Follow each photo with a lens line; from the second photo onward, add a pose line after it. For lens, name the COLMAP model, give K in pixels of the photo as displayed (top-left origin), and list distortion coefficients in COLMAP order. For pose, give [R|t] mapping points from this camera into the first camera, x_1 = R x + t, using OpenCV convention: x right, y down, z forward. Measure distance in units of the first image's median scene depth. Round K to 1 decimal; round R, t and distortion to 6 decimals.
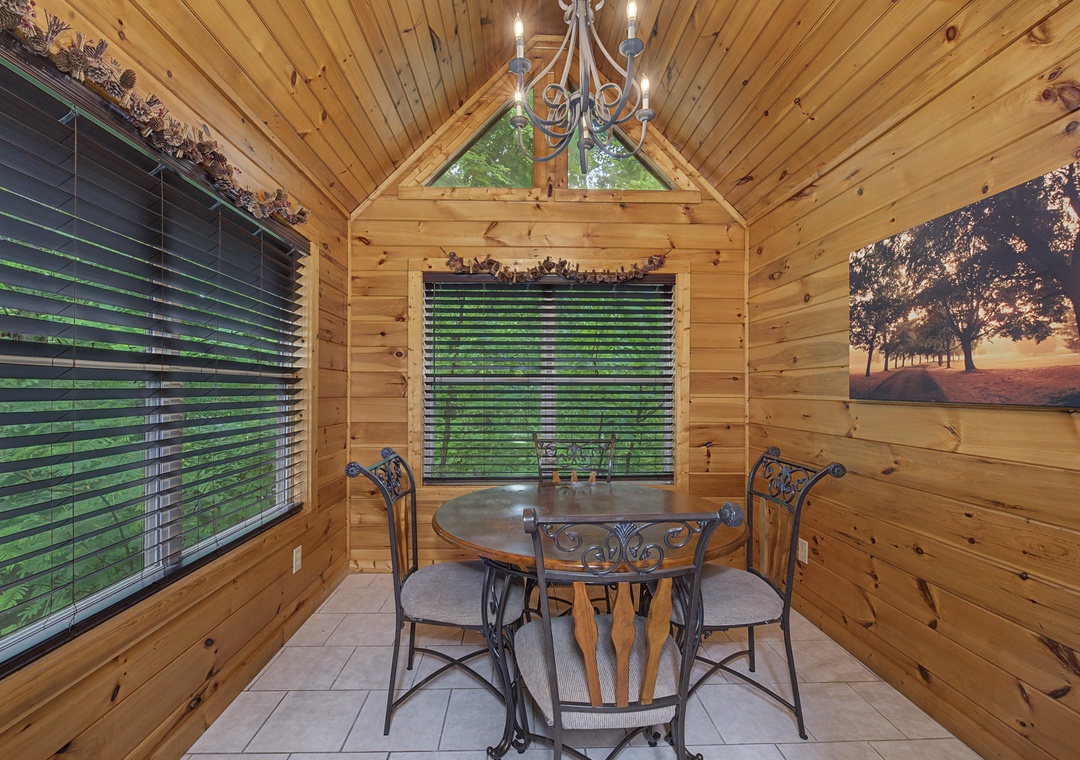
lens RADIAL K [[464.8, 0, 532.9], [0, 464.8, 380.6], [0, 0, 1]] dist [-0.010219, -0.002383]
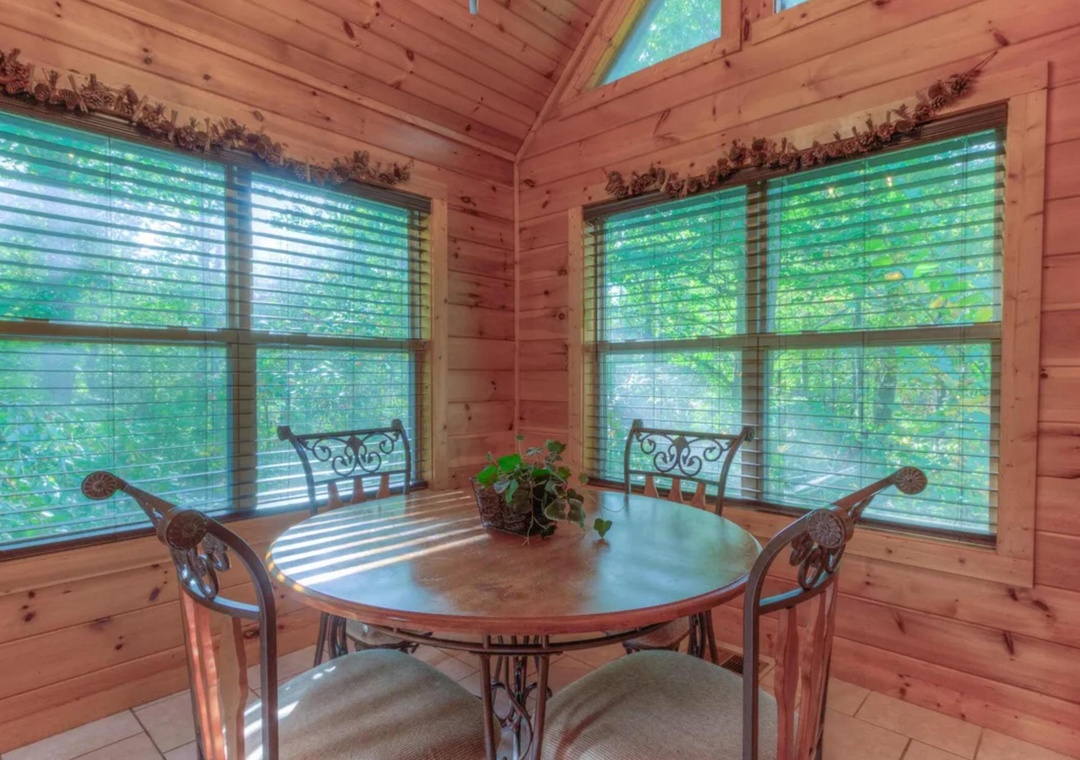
lens RADIAL K [[591.1, 0, 539.9], [0, 591.1, 379.1], [0, 0, 1]] dist [-0.005374, 0.005285]
pose [[0.710953, 0.001893, -0.703237, 0.592046], [0.013996, 0.999760, 0.016840, 0.049265], [0.703101, -0.021815, 0.710756, 0.372470]]
